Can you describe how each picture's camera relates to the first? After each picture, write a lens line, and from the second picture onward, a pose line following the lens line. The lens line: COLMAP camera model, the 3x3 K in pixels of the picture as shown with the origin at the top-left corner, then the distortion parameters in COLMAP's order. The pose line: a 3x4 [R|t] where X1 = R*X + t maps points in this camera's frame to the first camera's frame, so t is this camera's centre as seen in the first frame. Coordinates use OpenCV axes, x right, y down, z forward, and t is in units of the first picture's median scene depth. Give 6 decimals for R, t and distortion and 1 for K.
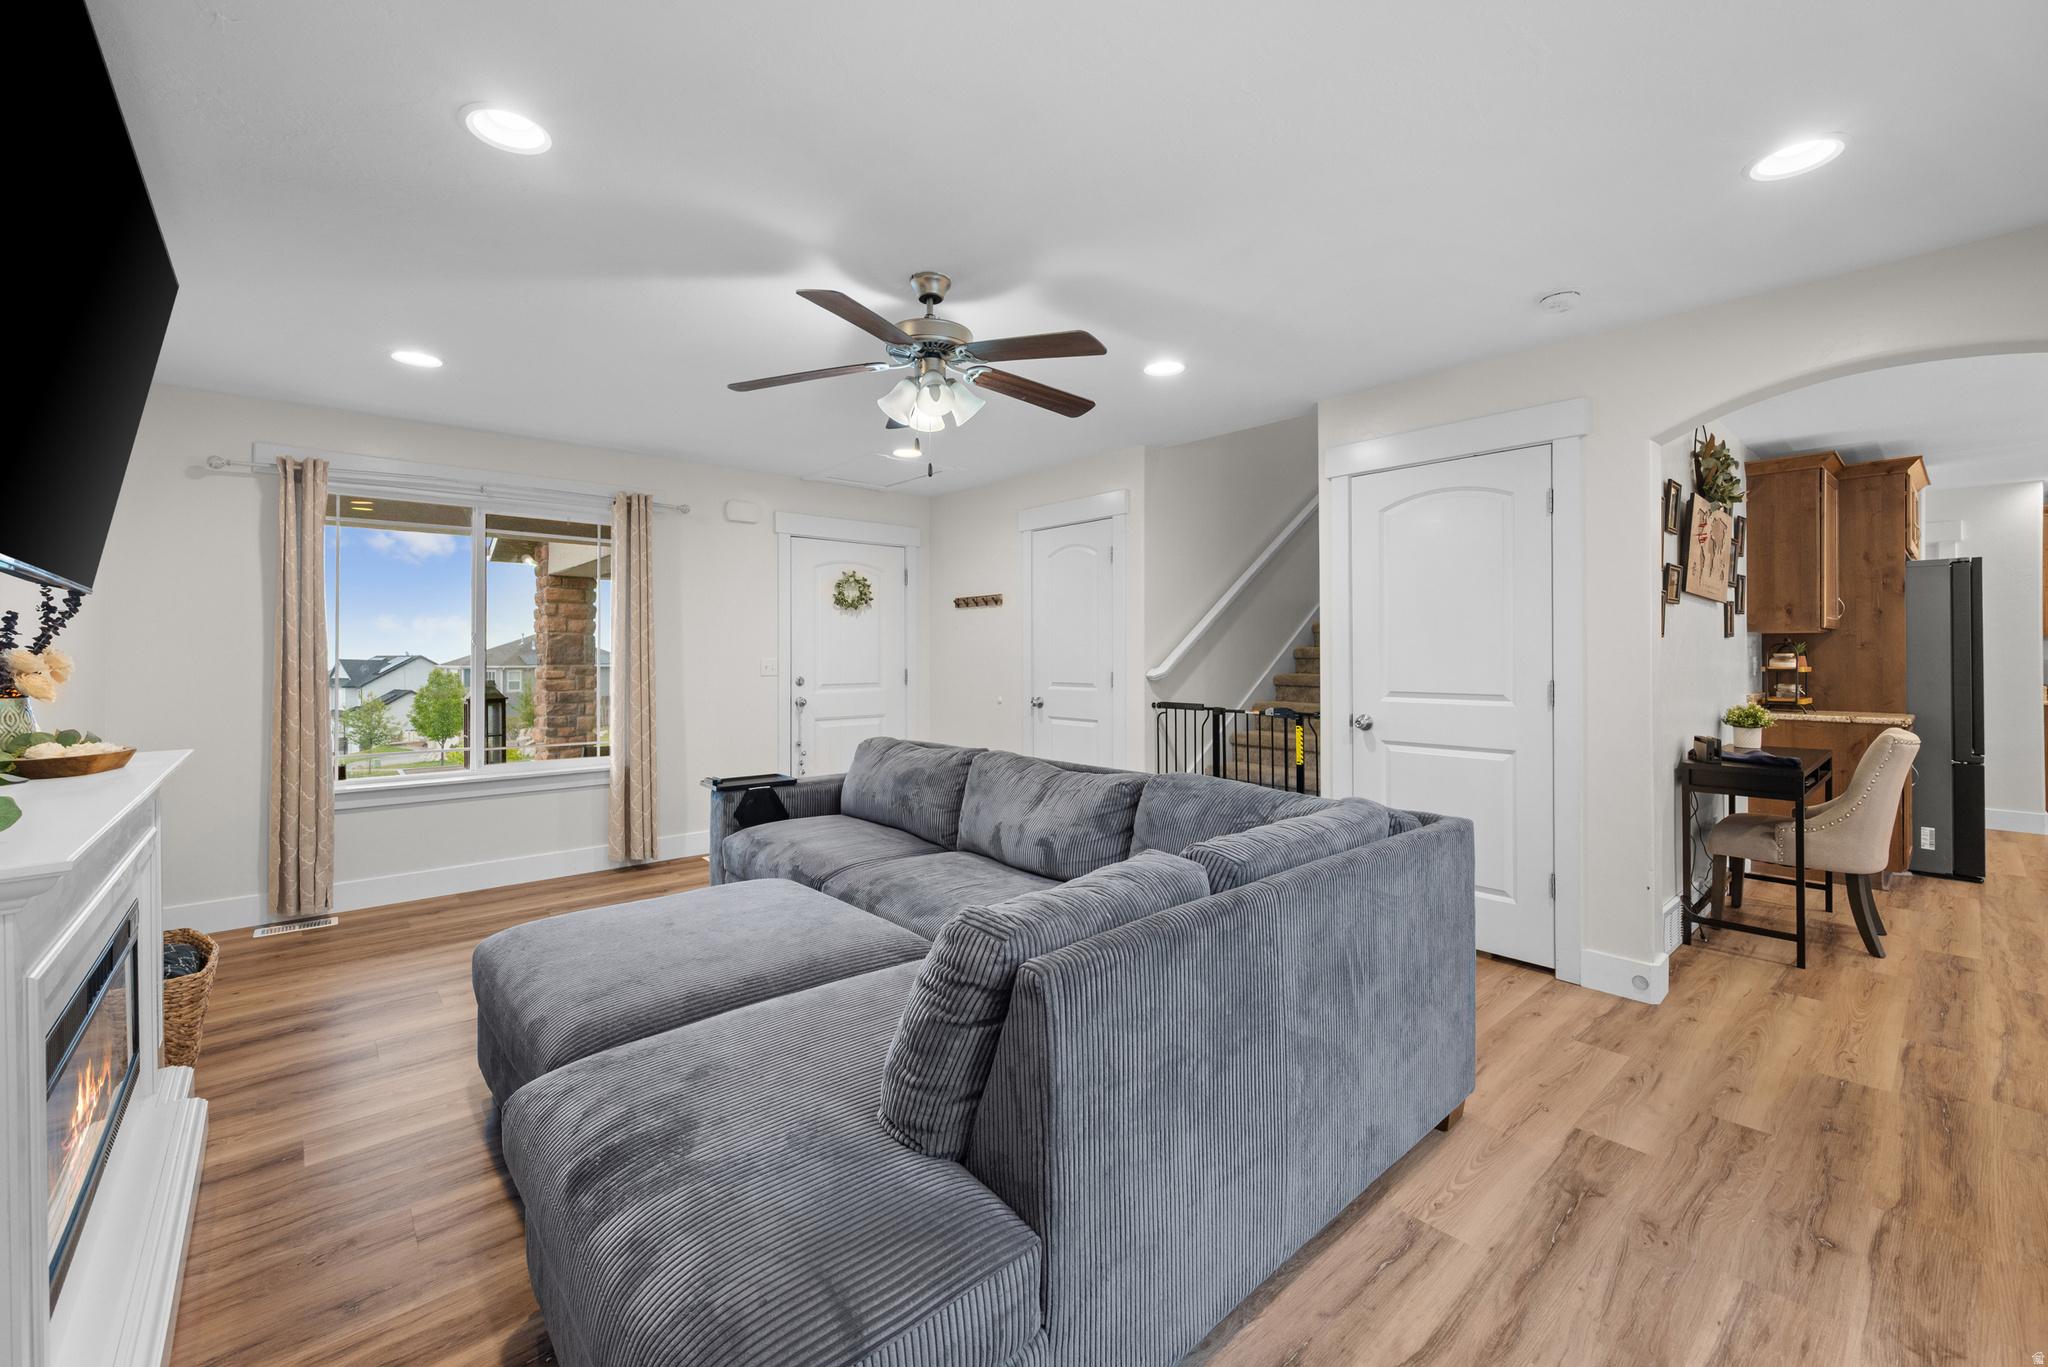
lens RADIAL K [[832.6, 0, 1028.4], [0, 832.6, 659.4], [0, 0, 1]] dist [0.001687, 0.000069]
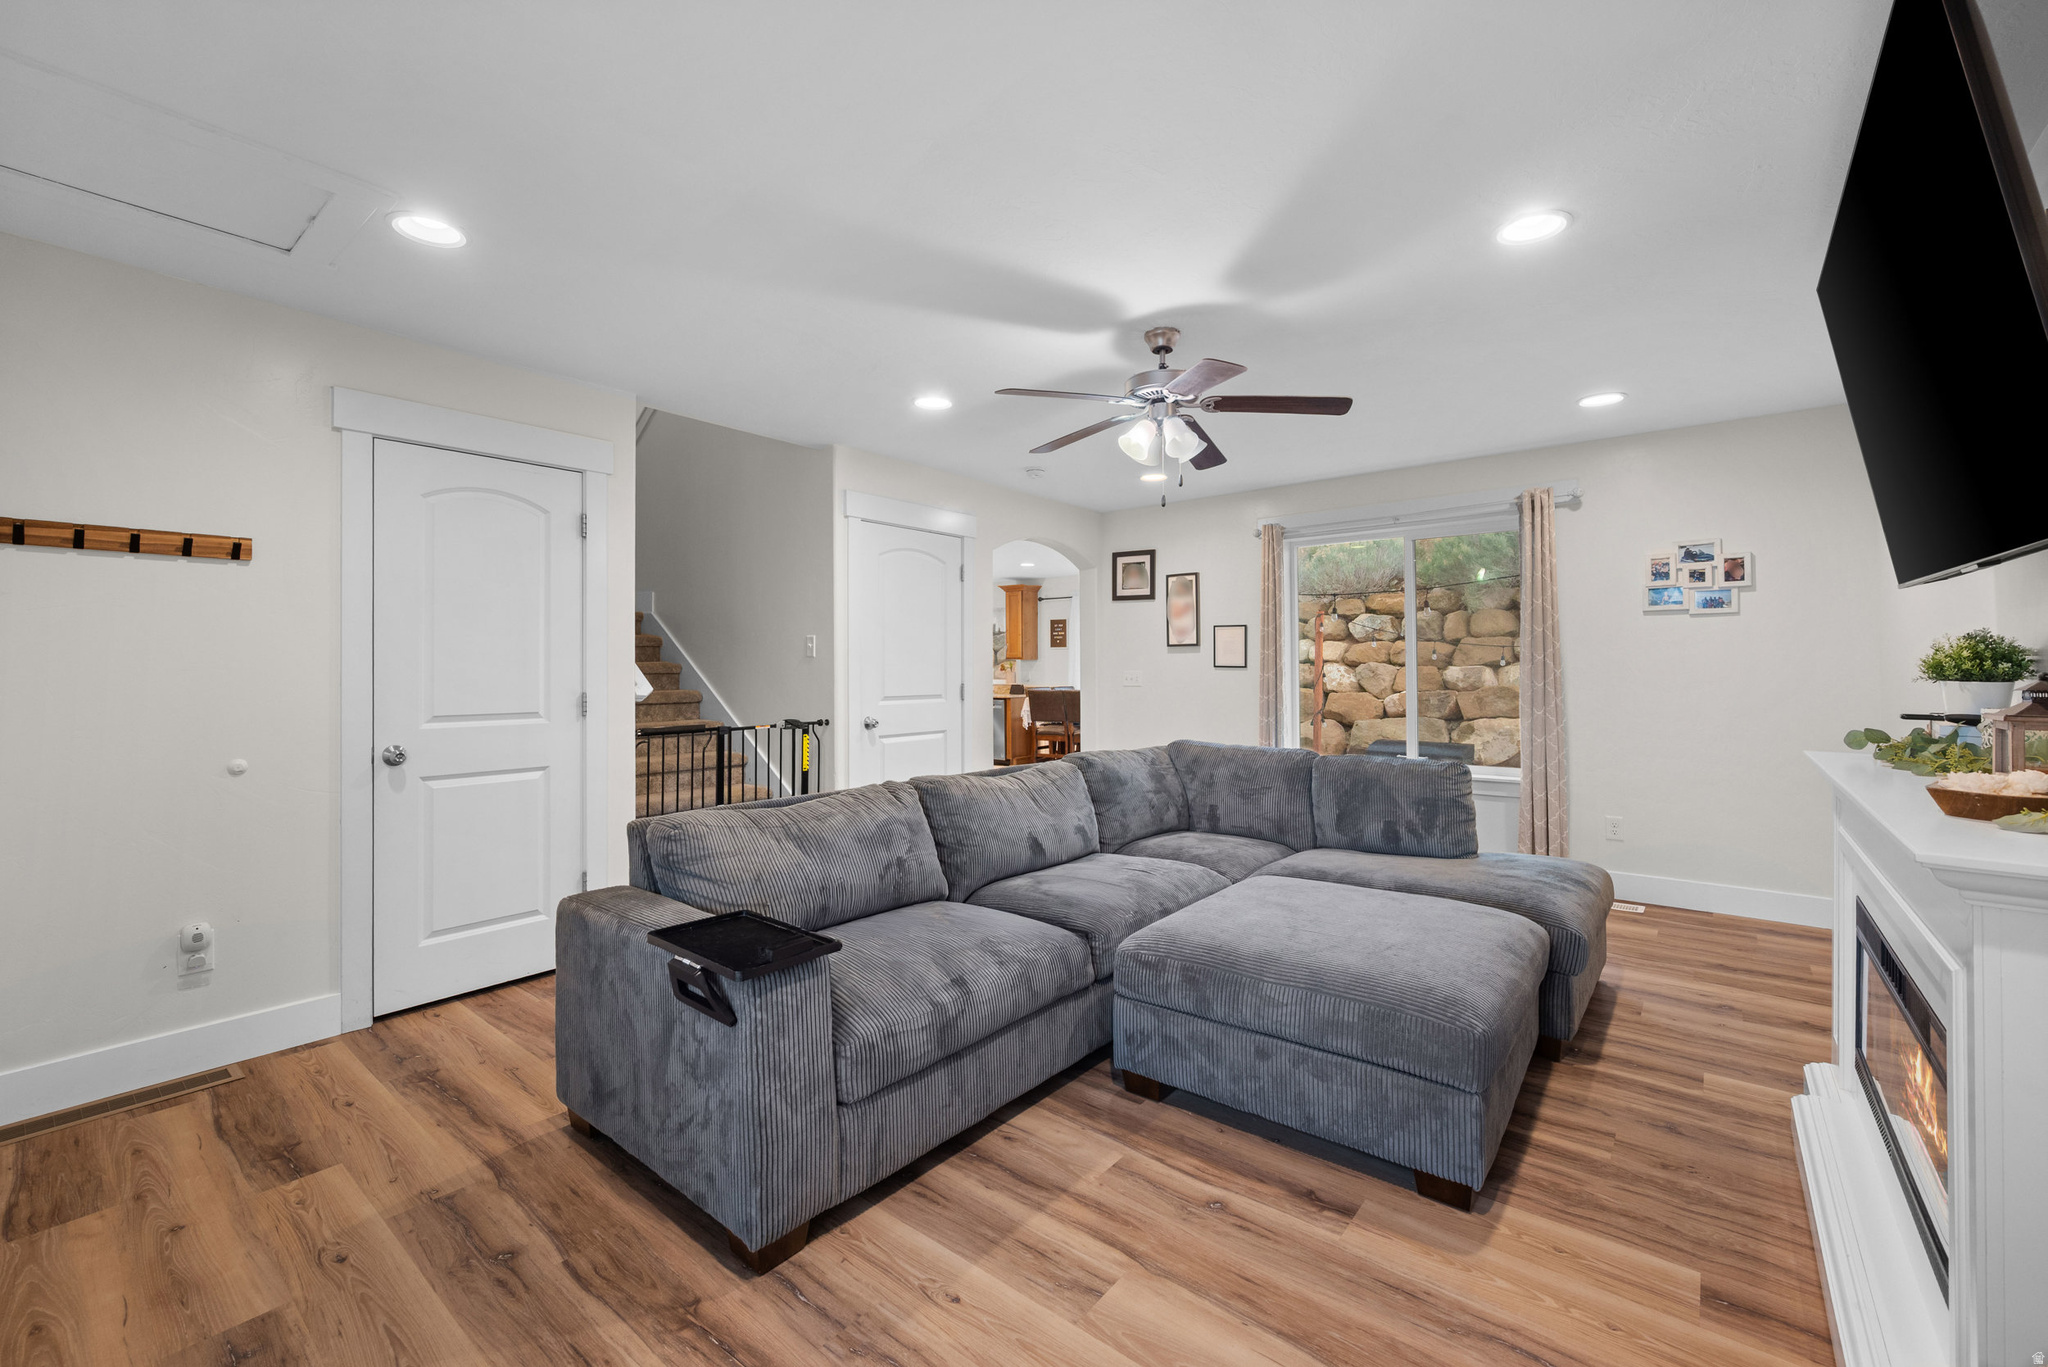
lens RADIAL K [[832.6, 0, 1026.4], [0, 832.6, 670.2], [0, 0, 1]] dist [0.001687, 0.000069]
pose [[-0.161535, 0.004044, 0.986859, -0.943903], [0.011099, 0.999936, -0.002281, 0.002136], [-0.986805, 0.010585, -0.161569, 1.068182]]
